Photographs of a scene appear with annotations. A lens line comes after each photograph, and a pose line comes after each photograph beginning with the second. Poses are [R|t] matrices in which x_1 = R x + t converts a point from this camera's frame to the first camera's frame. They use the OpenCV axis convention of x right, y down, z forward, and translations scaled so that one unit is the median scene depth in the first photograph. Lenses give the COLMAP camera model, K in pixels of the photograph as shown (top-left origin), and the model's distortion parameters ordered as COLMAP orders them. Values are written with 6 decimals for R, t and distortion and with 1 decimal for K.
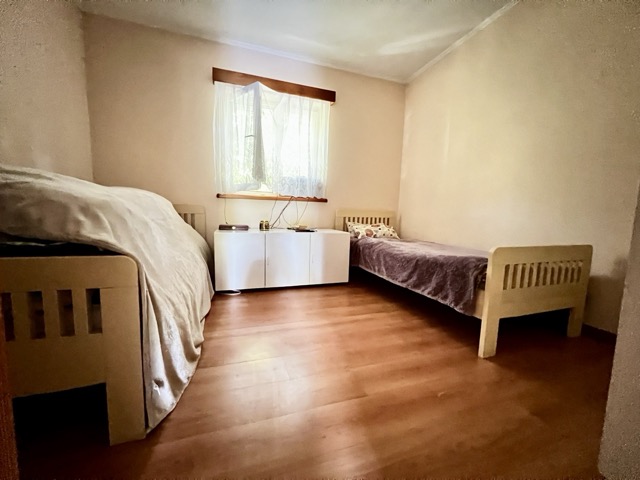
lens RADIAL K [[254.9, 0, 319.9], [0, 254.9, 241.2], [0, 0, 1]] dist [0.001583, -0.000370]
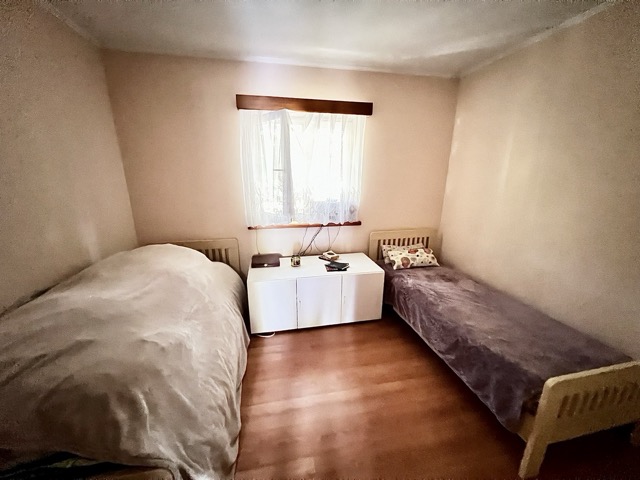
lens RADIAL K [[254.9, 0, 319.9], [0, 254.9, 241.2], [0, 0, 1]] dist [0.001583, -0.000370]
pose [[0.991137, 0.012287, -0.132274, 0.004731], [0.007986, 0.988402, 0.151652, -0.284299], [0.132603, -0.151364, 0.979543, 0.057489]]
